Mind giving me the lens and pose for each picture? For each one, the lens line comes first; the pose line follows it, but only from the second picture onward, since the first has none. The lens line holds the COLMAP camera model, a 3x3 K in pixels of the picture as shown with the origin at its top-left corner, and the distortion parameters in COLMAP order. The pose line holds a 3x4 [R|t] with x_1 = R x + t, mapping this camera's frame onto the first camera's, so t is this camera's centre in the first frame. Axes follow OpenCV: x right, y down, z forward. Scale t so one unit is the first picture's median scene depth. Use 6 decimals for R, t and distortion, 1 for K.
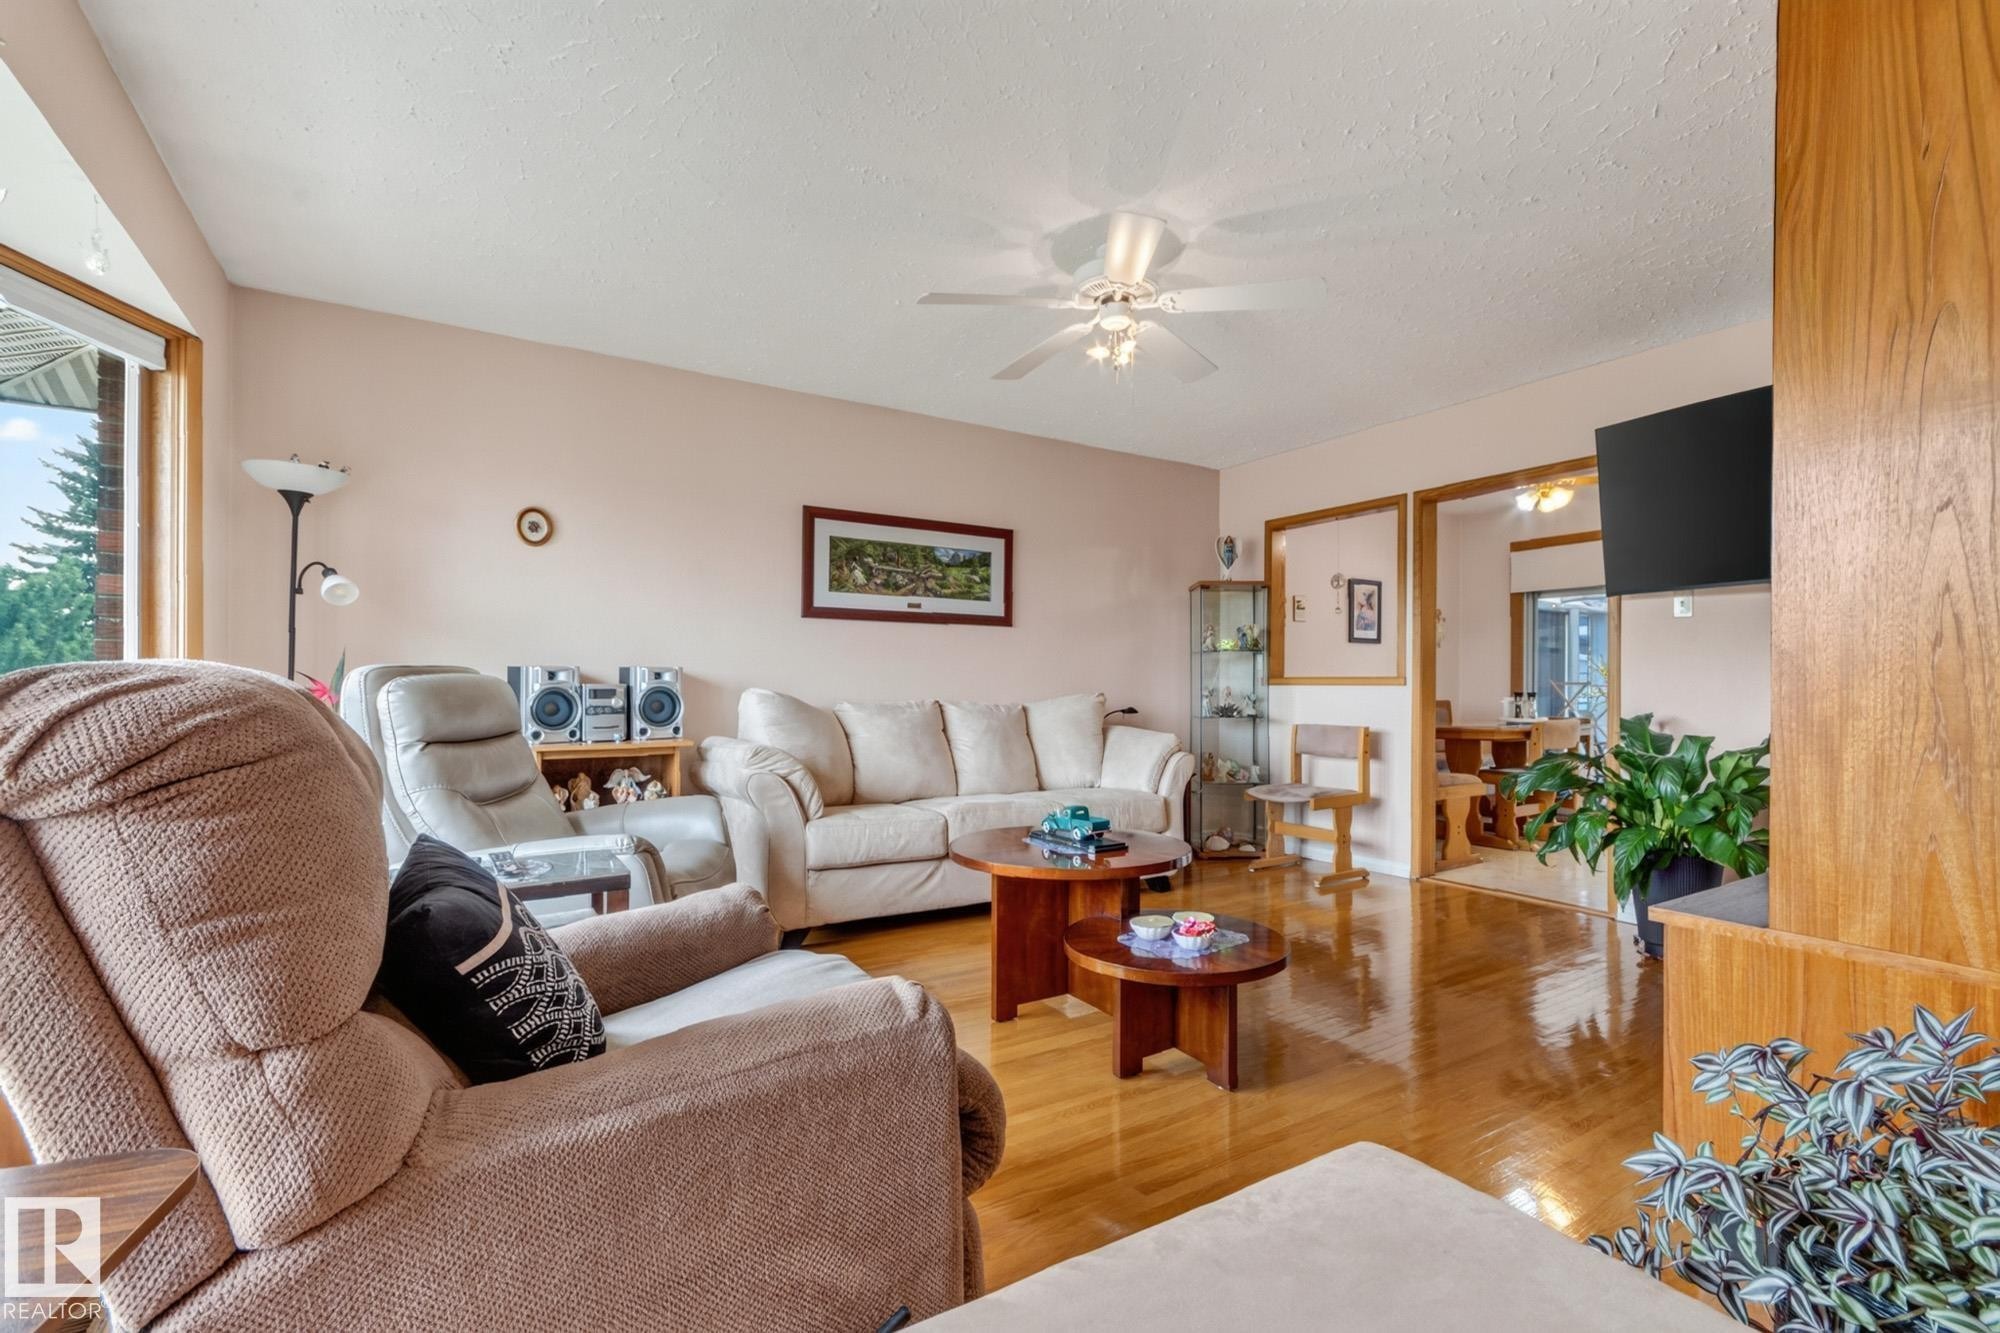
lens RADIAL K [[892.6, 0, 983.1], [0, 892.6, 675.0], [0, 0, 1]] dist [0.001837, -0.000505]
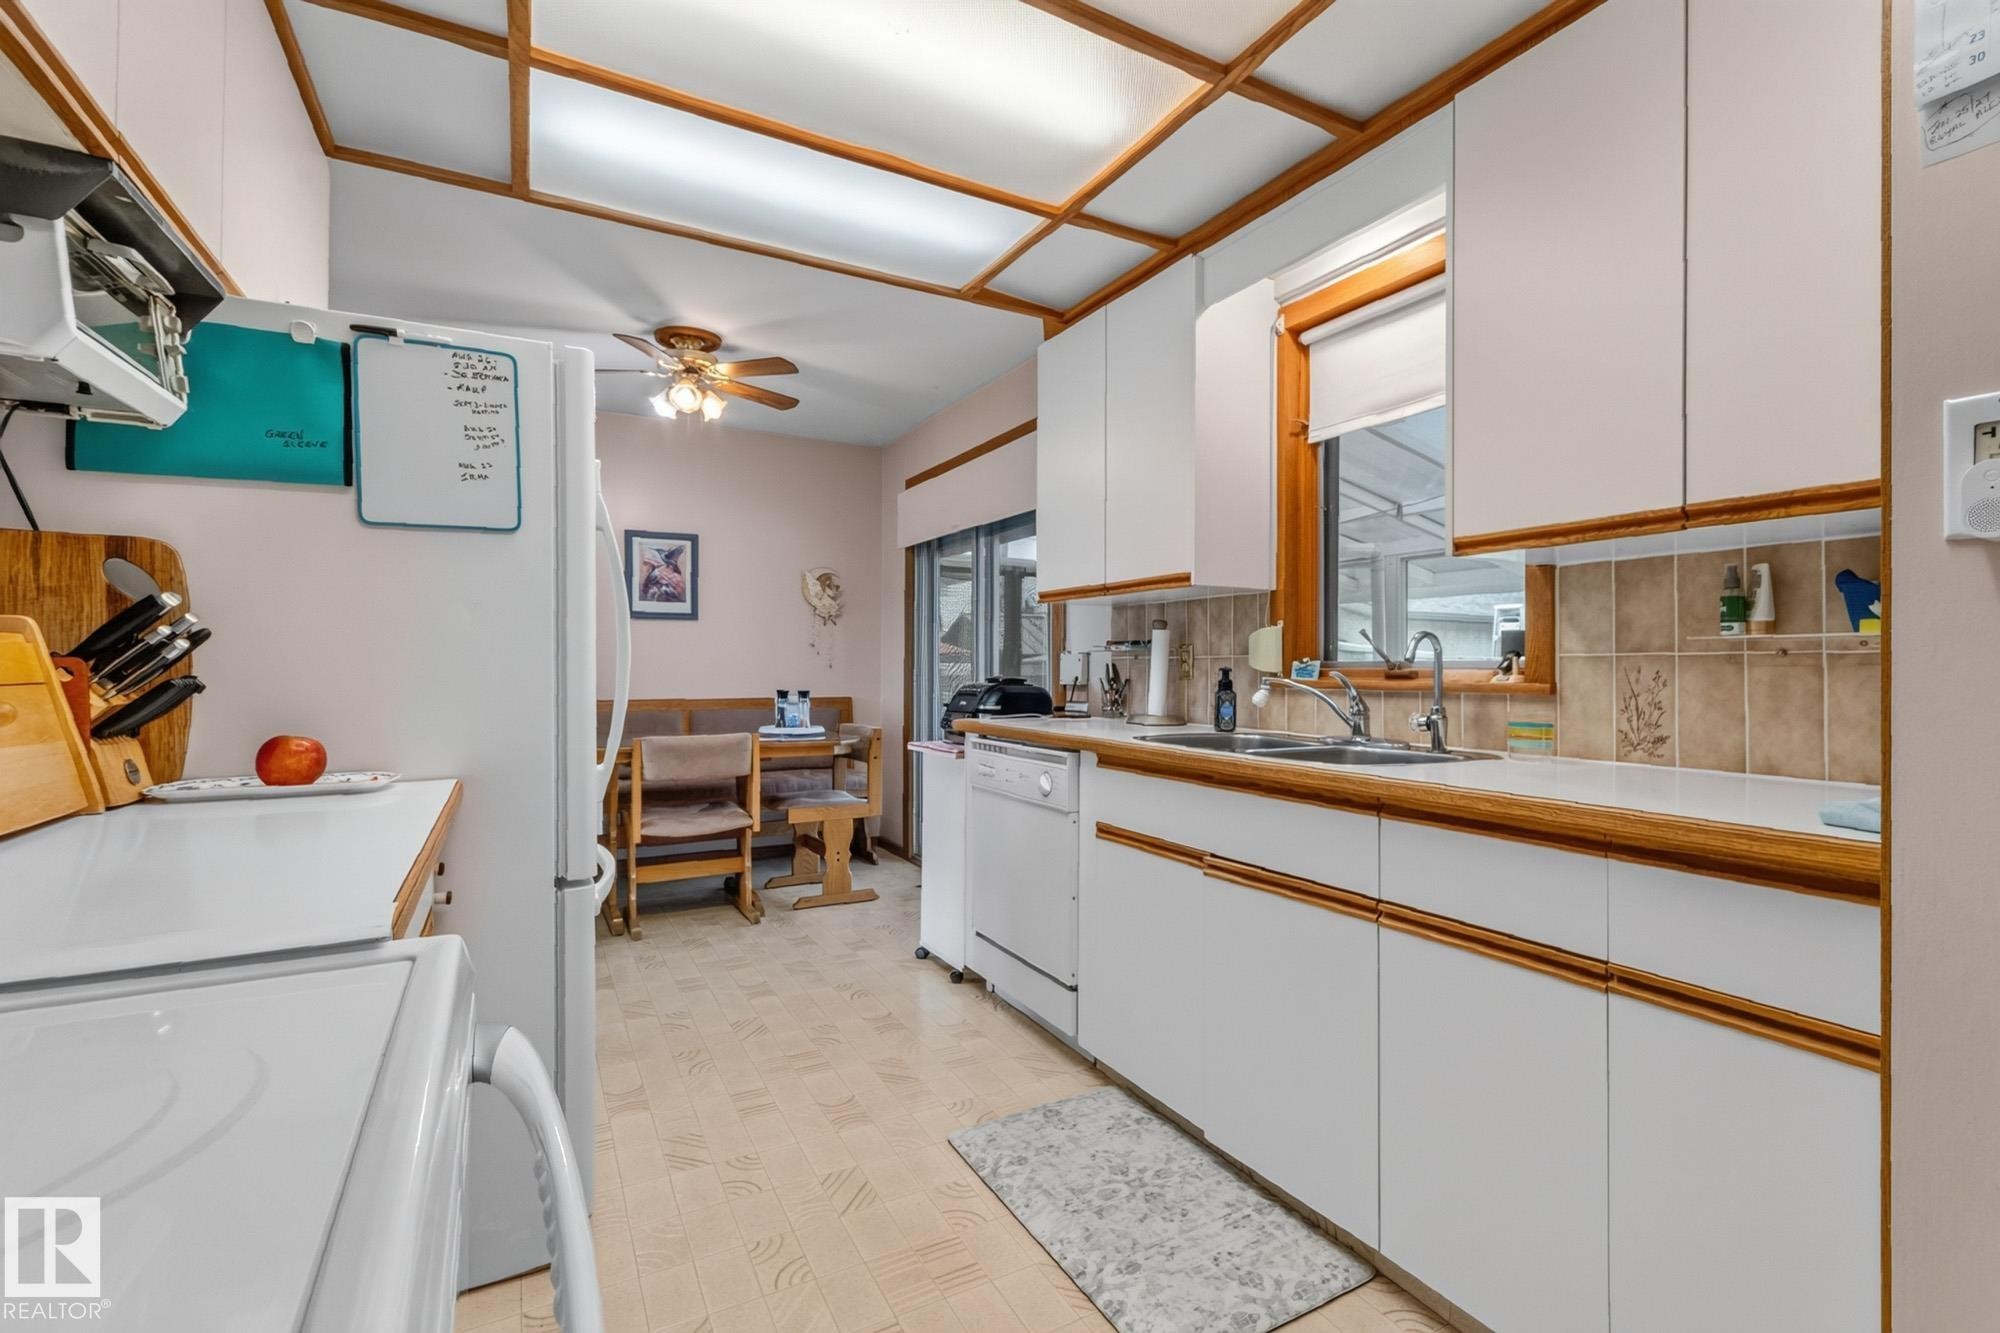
lens RADIAL K [[892.6, 0, 997.2], [0, 892.6, 670.2], [0, 0, 1]] dist [0.001837, -0.000505]
pose [[0.998433, -0.009984, -0.055067, 0.704695], [0.010048, 0.999949, 0.000881, 0.006088], [0.055056, -0.001433, 0.998482, 0.296566]]
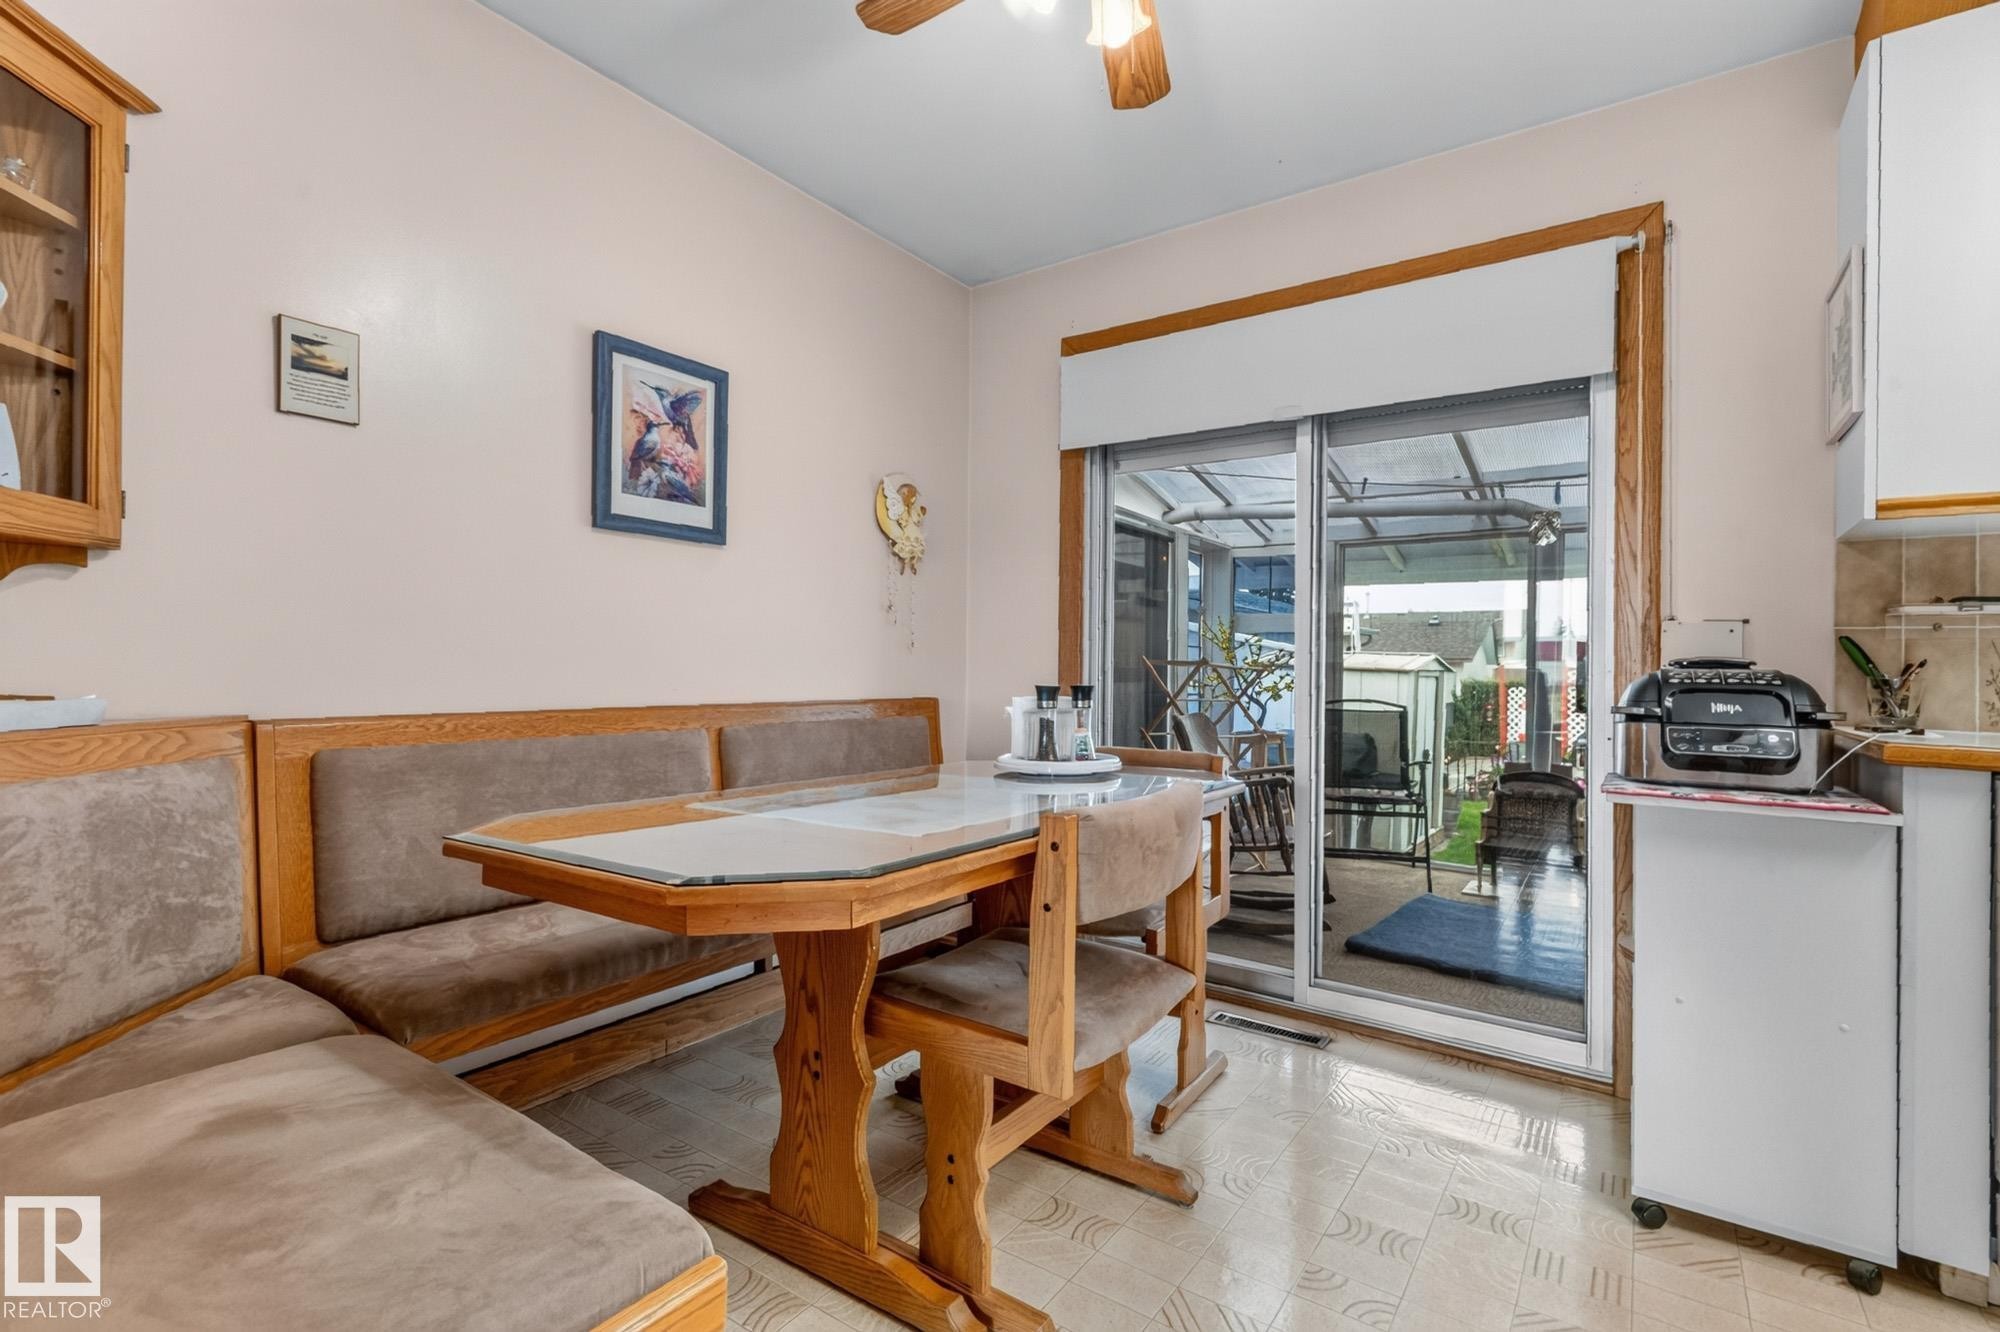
lens RADIAL K [[892.6, 0, 1002.6], [0, 892.6, 672.4], [0, 0, 1]] dist [0.001837, -0.000505]
pose [[0.922753, -0.000740, 0.385392, 0.400761], [-0.004367, 0.999914, 0.012376, 0.010134], [-0.385368, -0.013103, 0.922670, 0.614518]]
